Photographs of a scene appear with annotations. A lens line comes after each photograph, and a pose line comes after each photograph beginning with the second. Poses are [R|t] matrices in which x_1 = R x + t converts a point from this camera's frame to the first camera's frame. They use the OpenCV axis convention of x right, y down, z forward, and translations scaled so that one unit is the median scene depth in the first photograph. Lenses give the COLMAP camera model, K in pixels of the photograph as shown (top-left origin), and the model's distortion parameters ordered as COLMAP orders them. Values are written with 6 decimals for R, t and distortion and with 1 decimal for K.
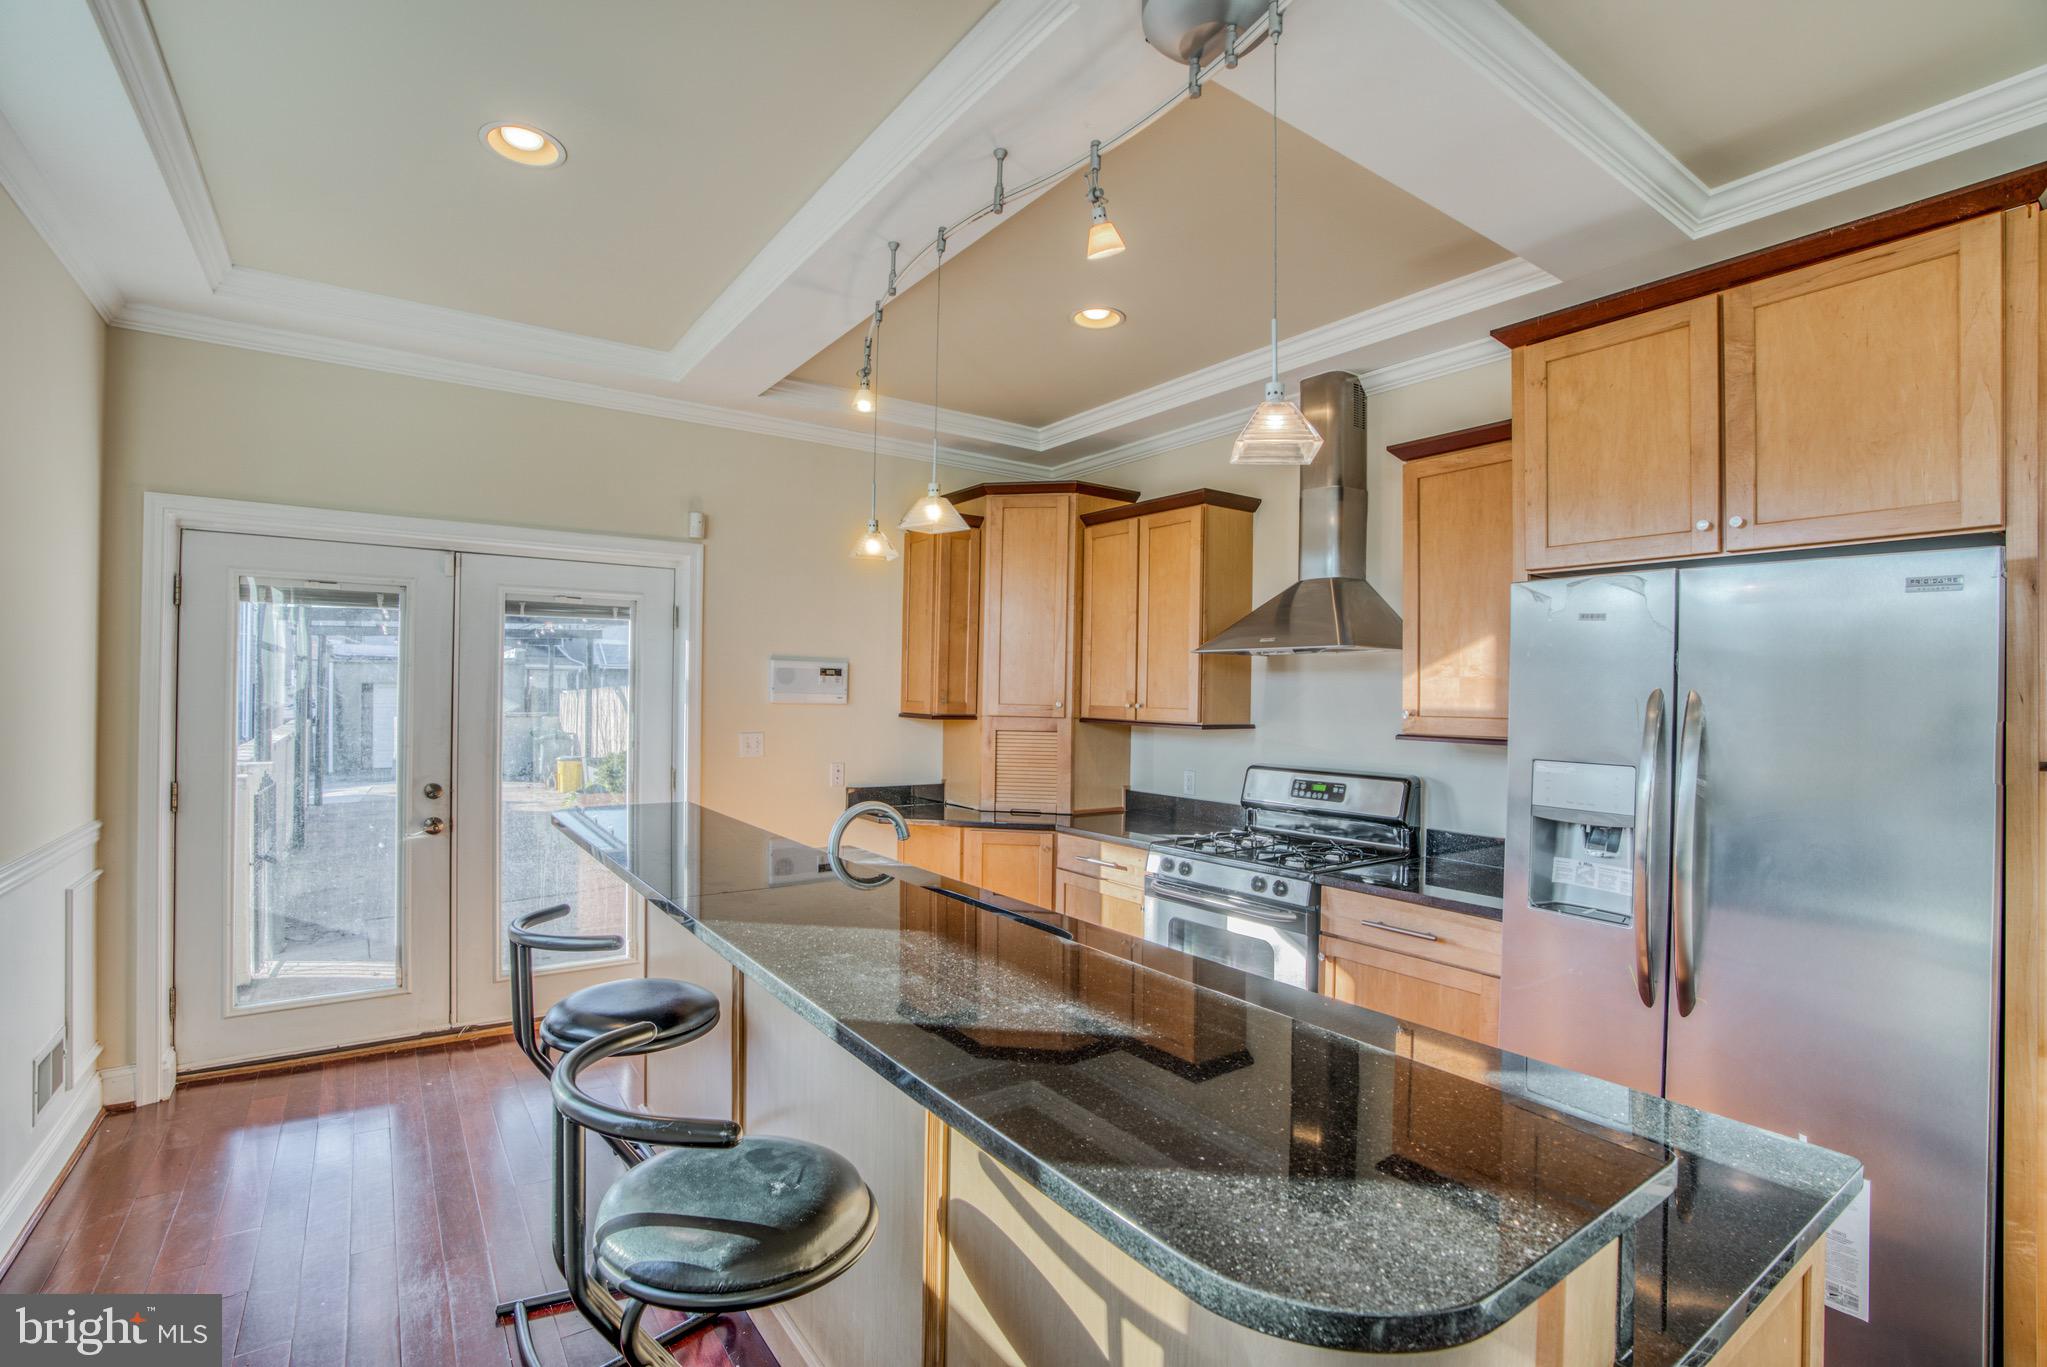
lens RADIAL K [[913.2, 0, 1009.8], [0, 913.2, 684.5], [0, 0, 1]] dist [-0.073309, 0.025766]
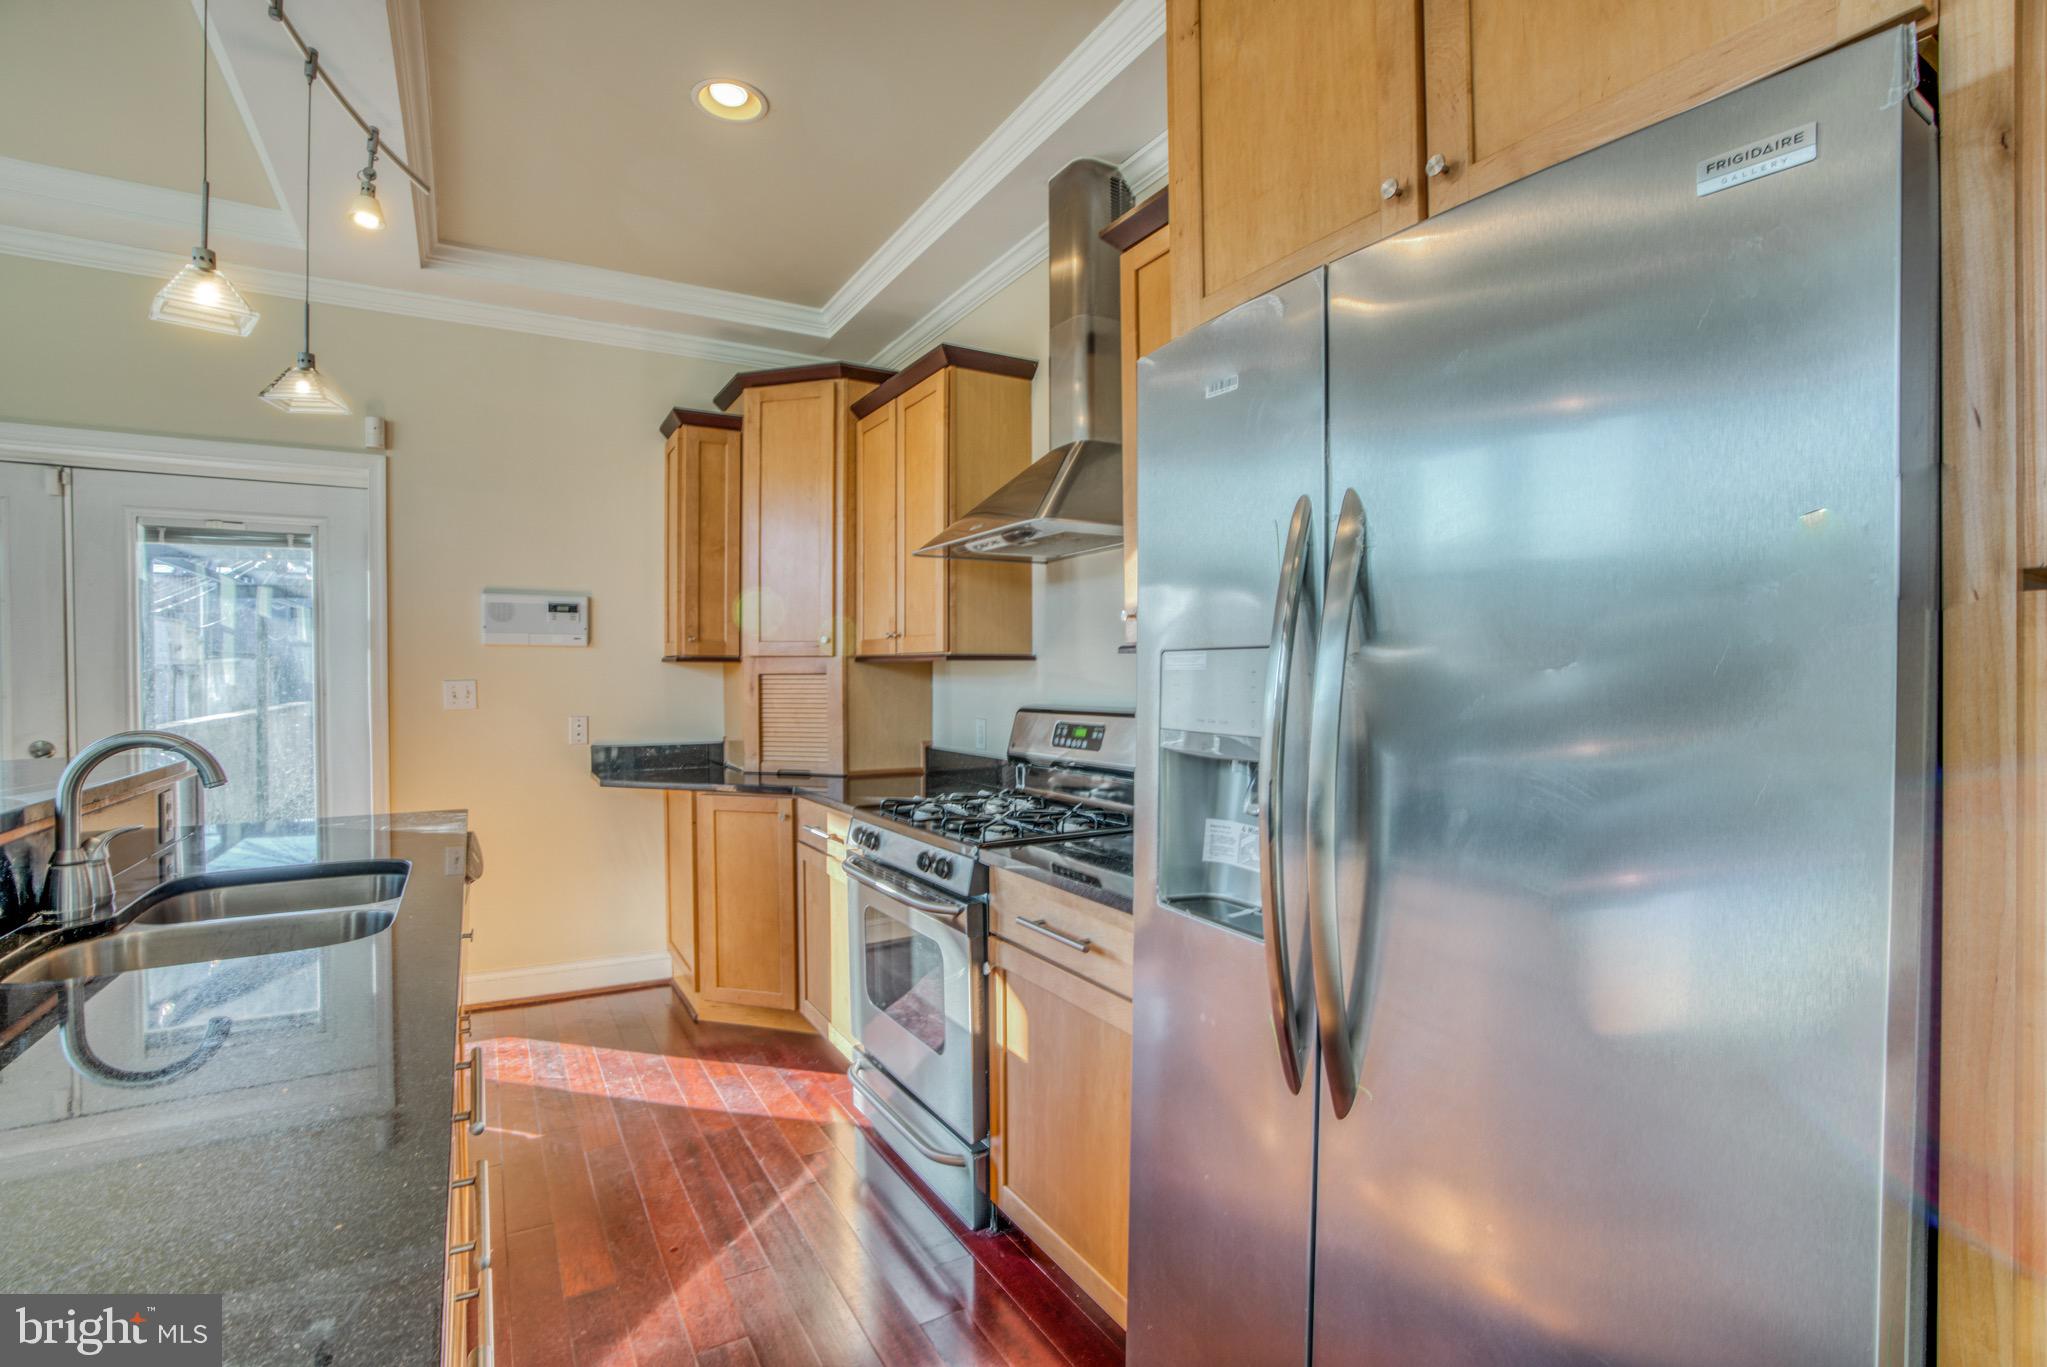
lens RADIAL K [[913.2, 0, 1009.8], [0, 913.2, 684.5], [0, 0, 1]] dist [-0.073309, 0.025766]
pose [[0.996709, -0.016335, -0.079395, 0.301698], [0.017965, 0.999642, 0.019851, 0.051782], [0.079042, -0.021212, 0.996646, 0.224179]]
